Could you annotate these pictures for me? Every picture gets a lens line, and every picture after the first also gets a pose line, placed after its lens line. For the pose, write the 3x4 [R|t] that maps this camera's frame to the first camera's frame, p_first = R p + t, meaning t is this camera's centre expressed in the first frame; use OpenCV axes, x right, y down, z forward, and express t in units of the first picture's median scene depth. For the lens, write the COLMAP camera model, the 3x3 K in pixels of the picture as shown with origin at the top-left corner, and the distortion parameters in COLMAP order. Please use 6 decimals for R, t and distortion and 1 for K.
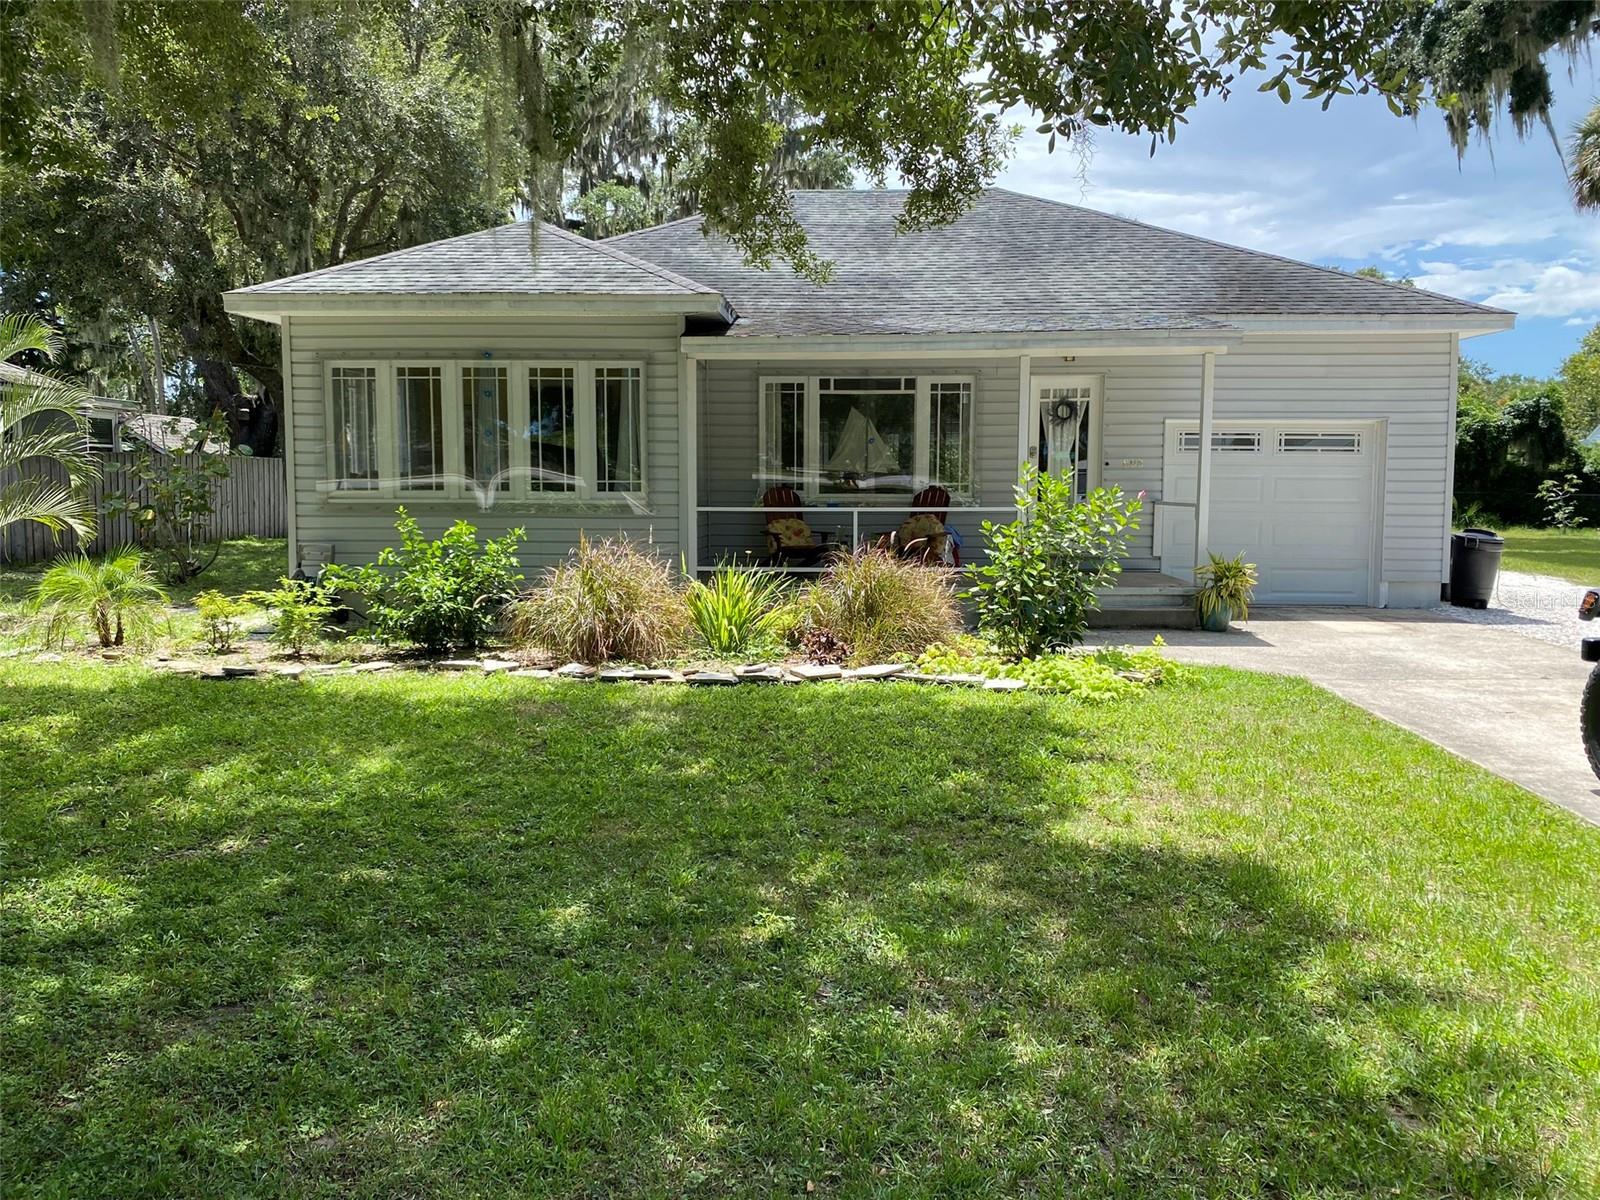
lens RADIAL K [[1201.5, 0, 795.4], [0, 1201.5, 588.2], [0, 0, 1]] dist [0.066857, -0.074629]
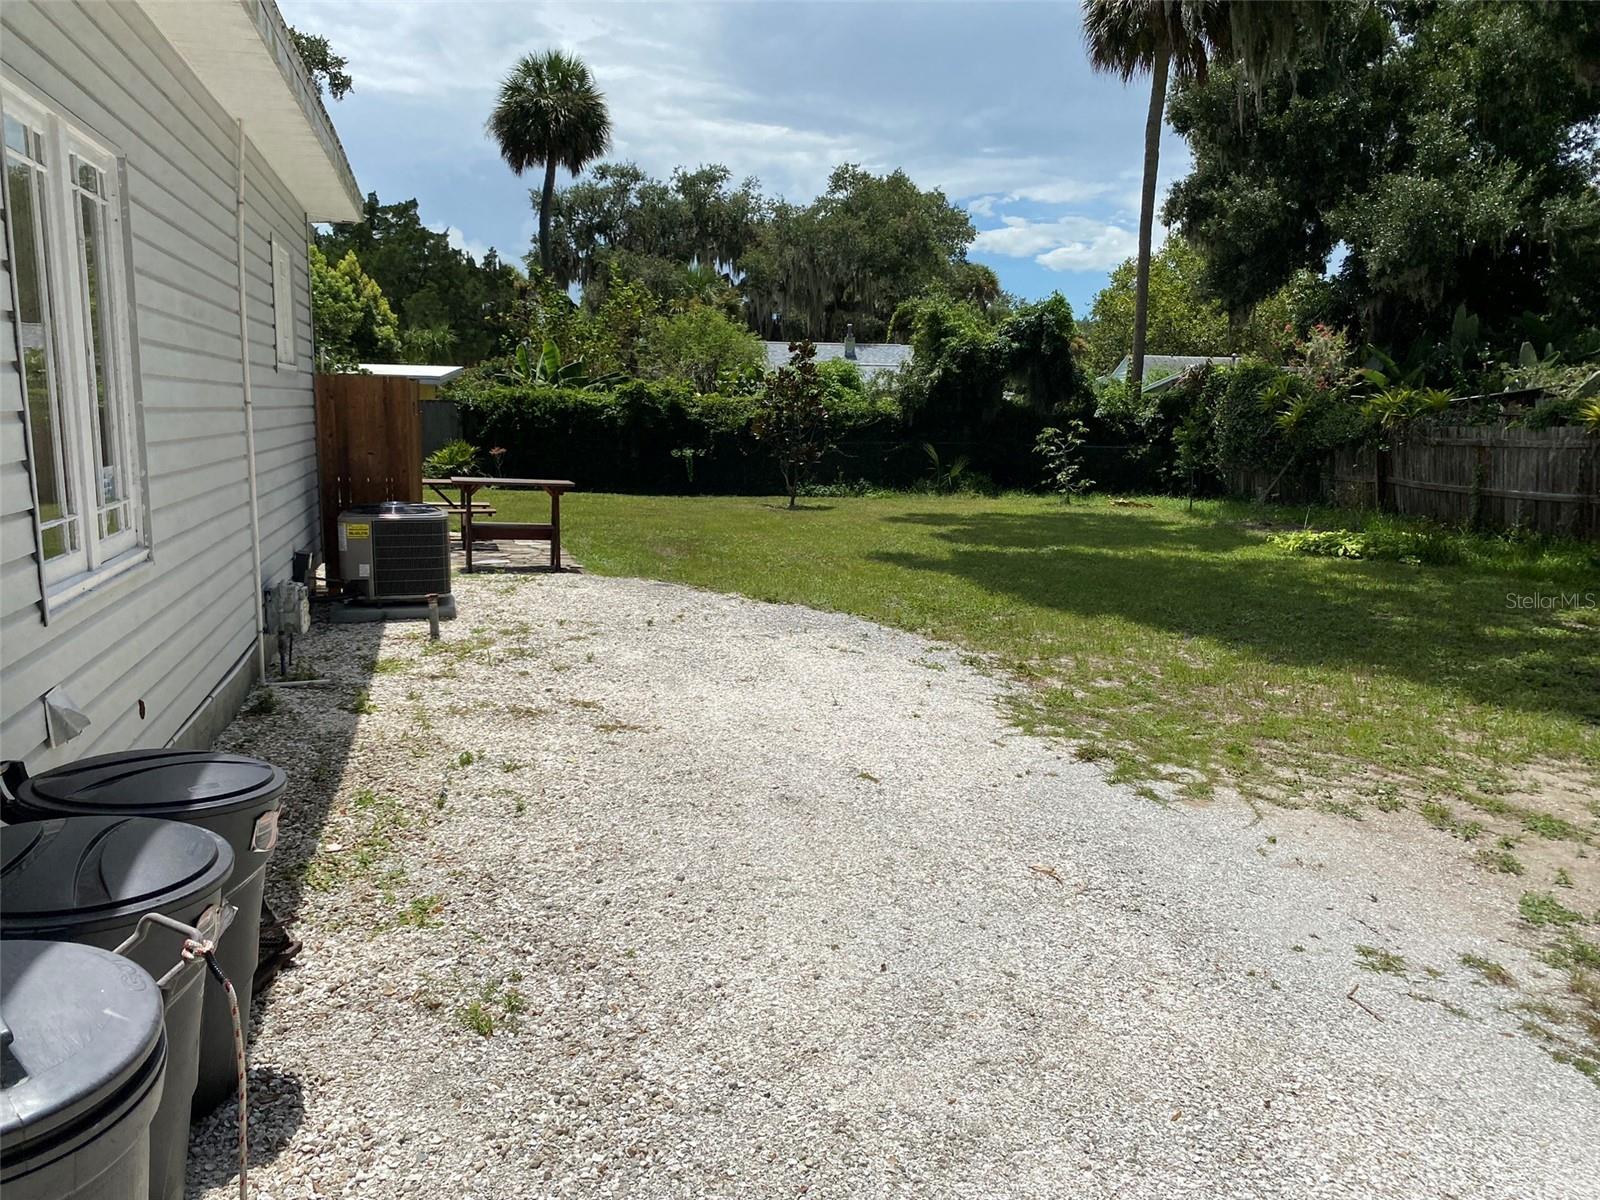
lens RADIAL K [[1201.5, 0, 795.4], [0, 1201.5, 588.2], [0, 0, 1]] dist [0.066857, -0.074629]
pose [[0.955309, -0.031903, 0.293881, 0.261493], [0.014020, 0.997930, 0.062759, -0.040560], [-0.295275, -0.055834, 0.953779, 0.358277]]
